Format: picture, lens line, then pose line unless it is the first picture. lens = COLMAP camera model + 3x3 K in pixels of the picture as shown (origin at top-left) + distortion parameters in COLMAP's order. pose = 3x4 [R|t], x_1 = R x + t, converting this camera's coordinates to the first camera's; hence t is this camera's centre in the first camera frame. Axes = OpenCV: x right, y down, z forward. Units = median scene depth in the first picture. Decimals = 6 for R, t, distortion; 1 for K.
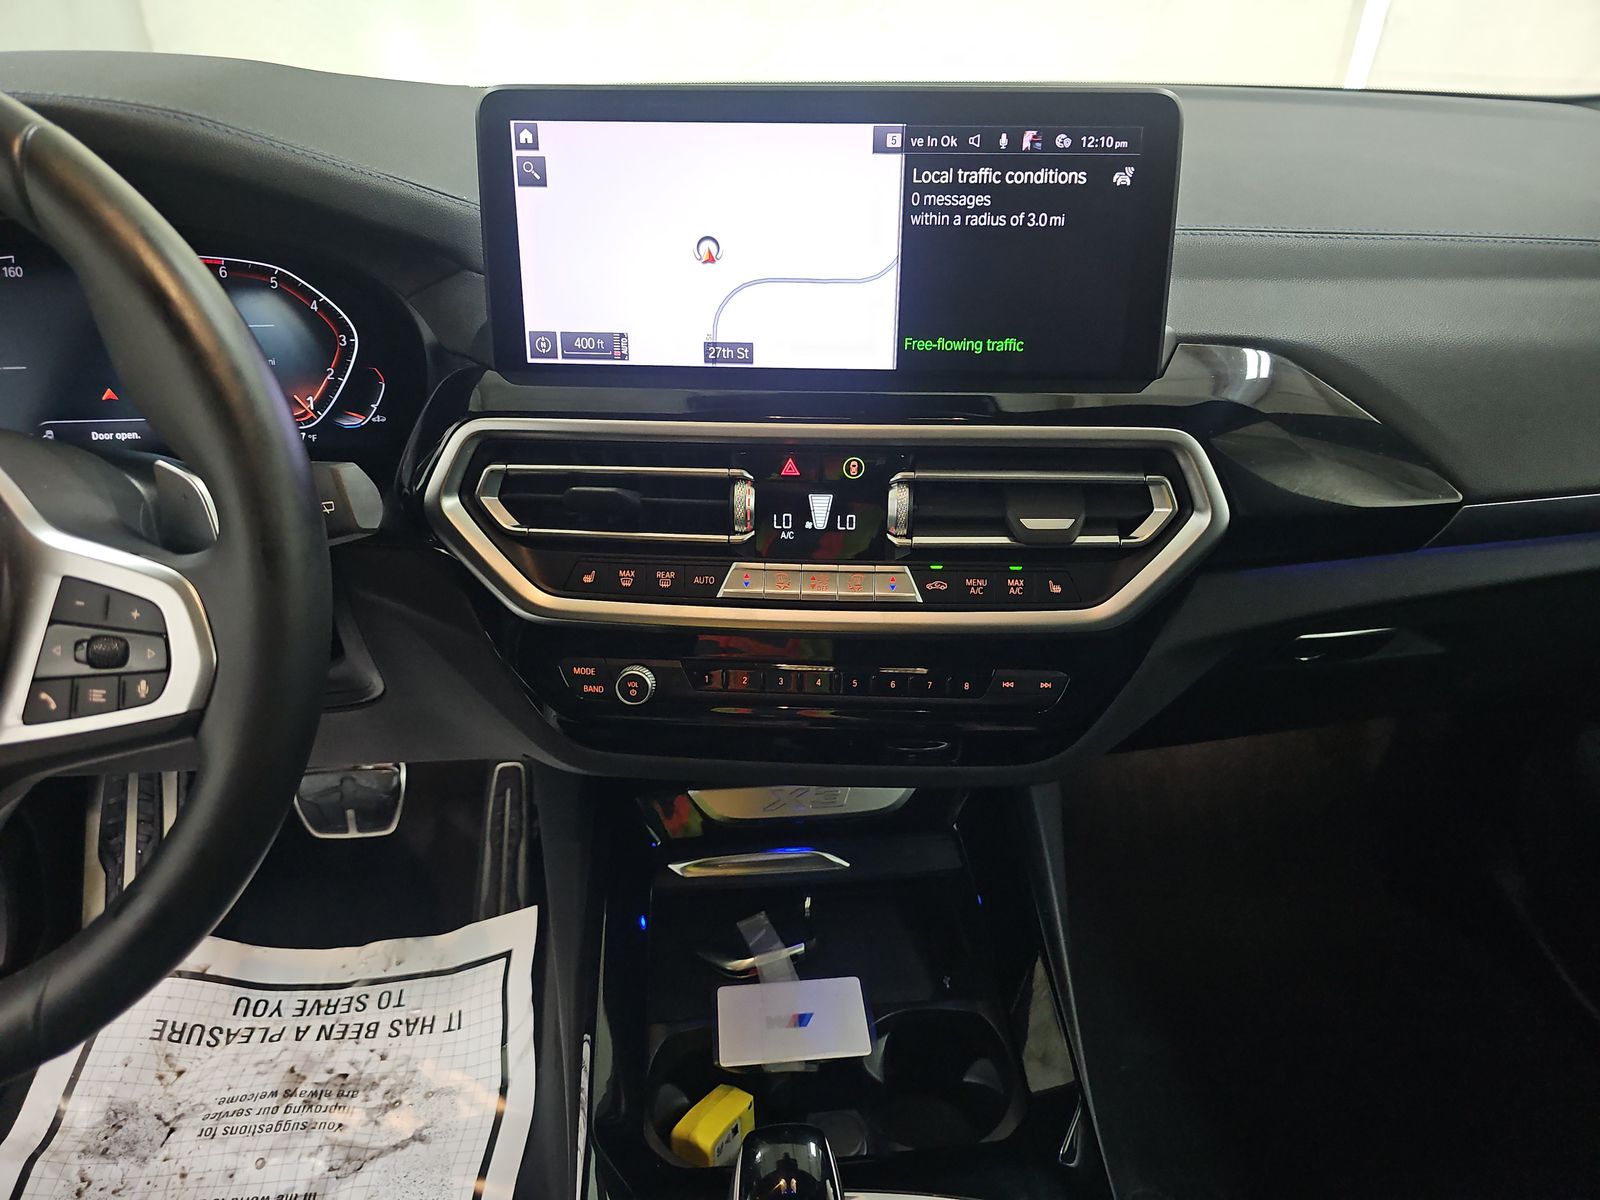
lens RADIAL K [[1063.5, 0, 800.0], [0, 1063.5, 600.0], [0, 0, 1]] dist [0.002029, -0.033748]
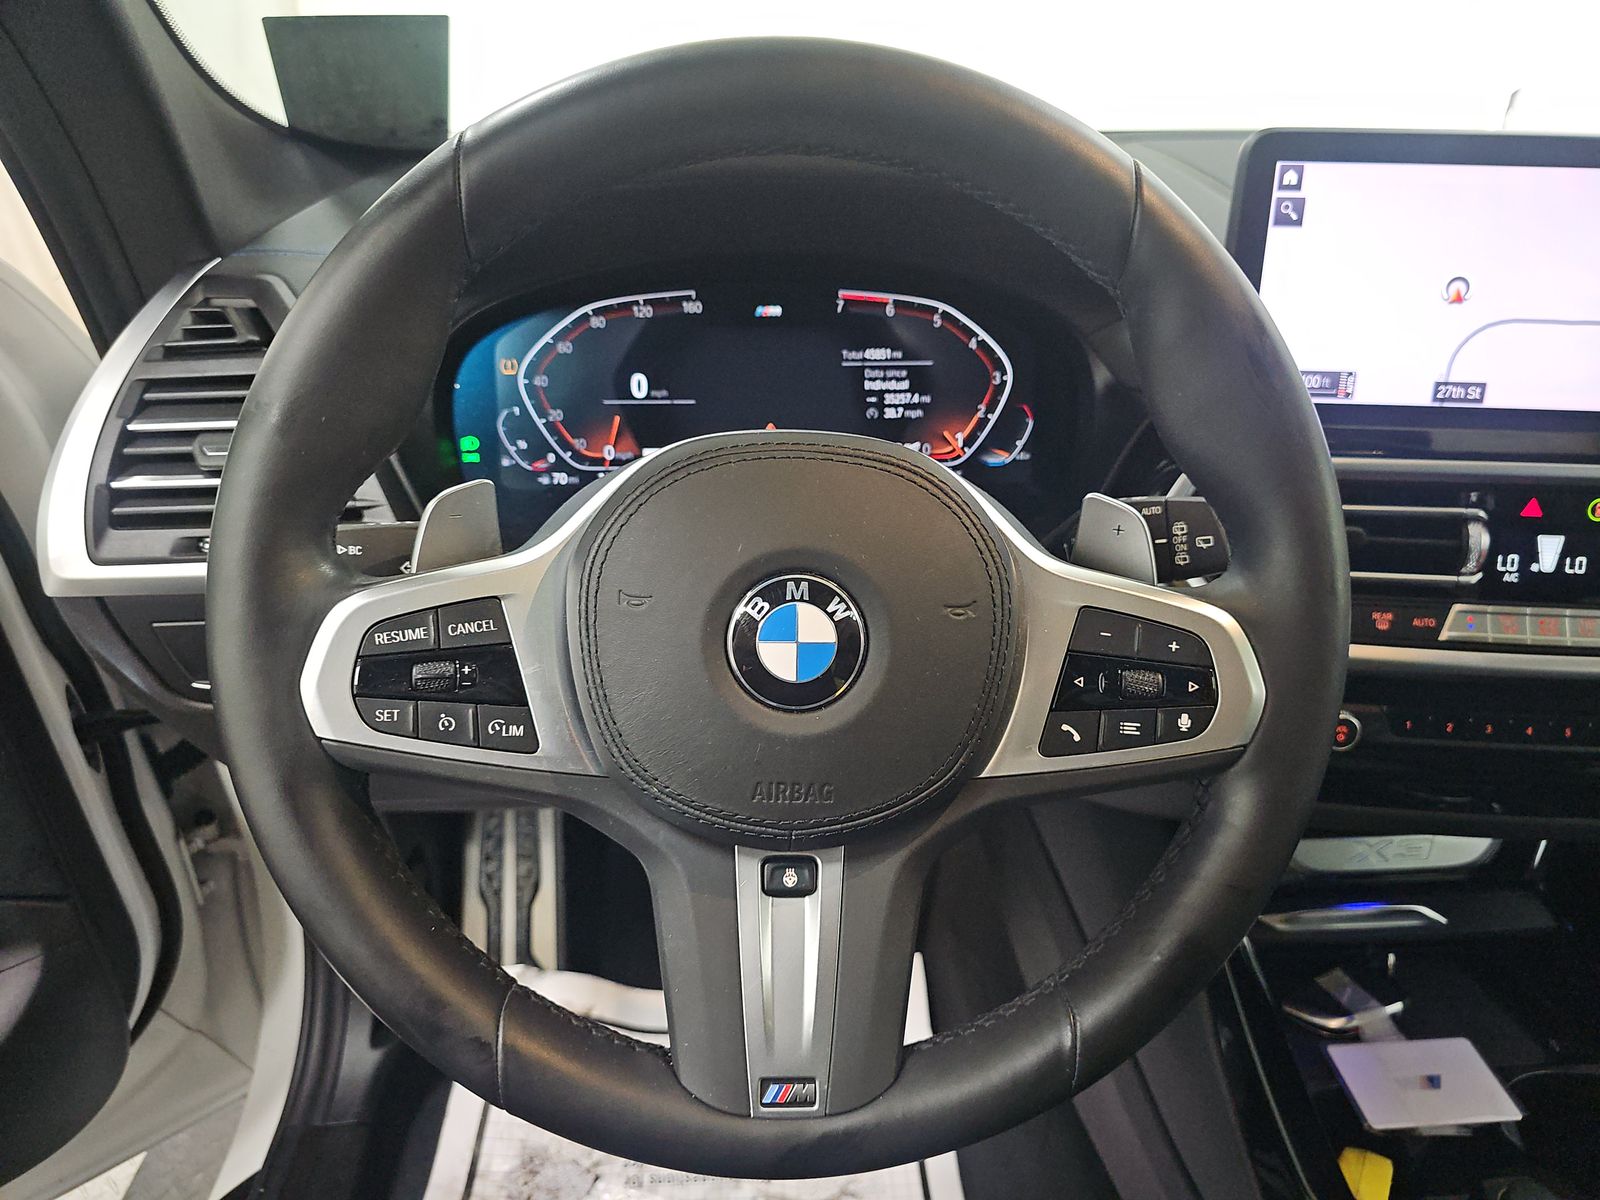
lens RADIAL K [[1078.4, 0, 796.1], [0, 1078.4, 592.3], [0, 0, 1]] dist [-0.005636, -0.031442]
pose [[0.998065, 0.013552, -0.060692, -0.568137], [-0.016588, 0.998621, -0.049800, 0.011706], [0.059933, 0.050710, 0.996913, -0.016732]]
